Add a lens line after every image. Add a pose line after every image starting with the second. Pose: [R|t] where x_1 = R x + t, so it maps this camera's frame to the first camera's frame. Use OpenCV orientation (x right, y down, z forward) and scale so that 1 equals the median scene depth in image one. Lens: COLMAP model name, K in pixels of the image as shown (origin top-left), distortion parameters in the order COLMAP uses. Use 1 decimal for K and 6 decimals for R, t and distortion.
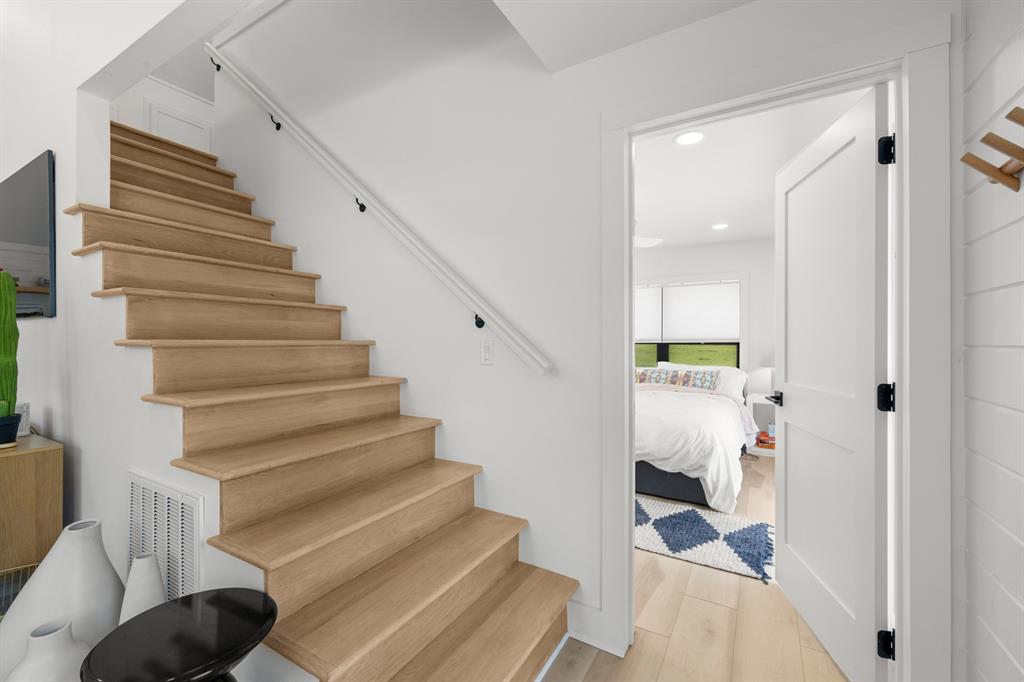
lens RADIAL K [[430.6, 0, 508.8], [0, 430.6, 338.1], [0, 0, 1]] dist [-0.000140, -0.000716]
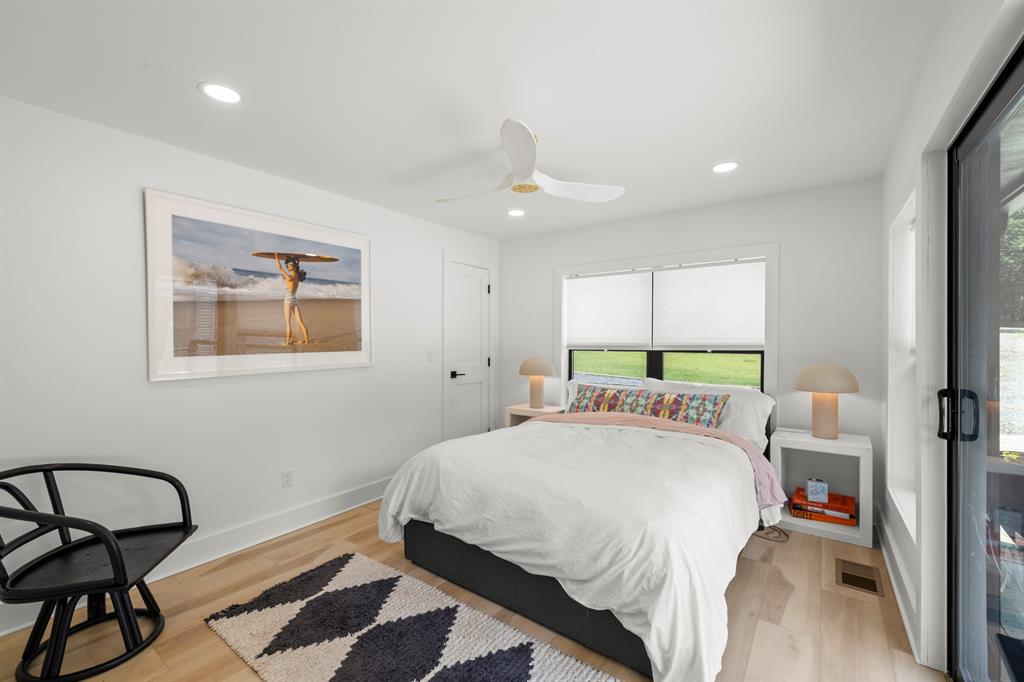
lens RADIAL K [[430.6, 0, 519.4], [0, 430.6, 342.2], [0, 0, 1]] dist [-0.000140, -0.000716]
pose [[0.996471, -0.001579, -0.083924, 0.236252], [0.002487, 0.999939, 0.010718, -0.011843], [0.083902, -0.010889, 0.996415, 0.337276]]
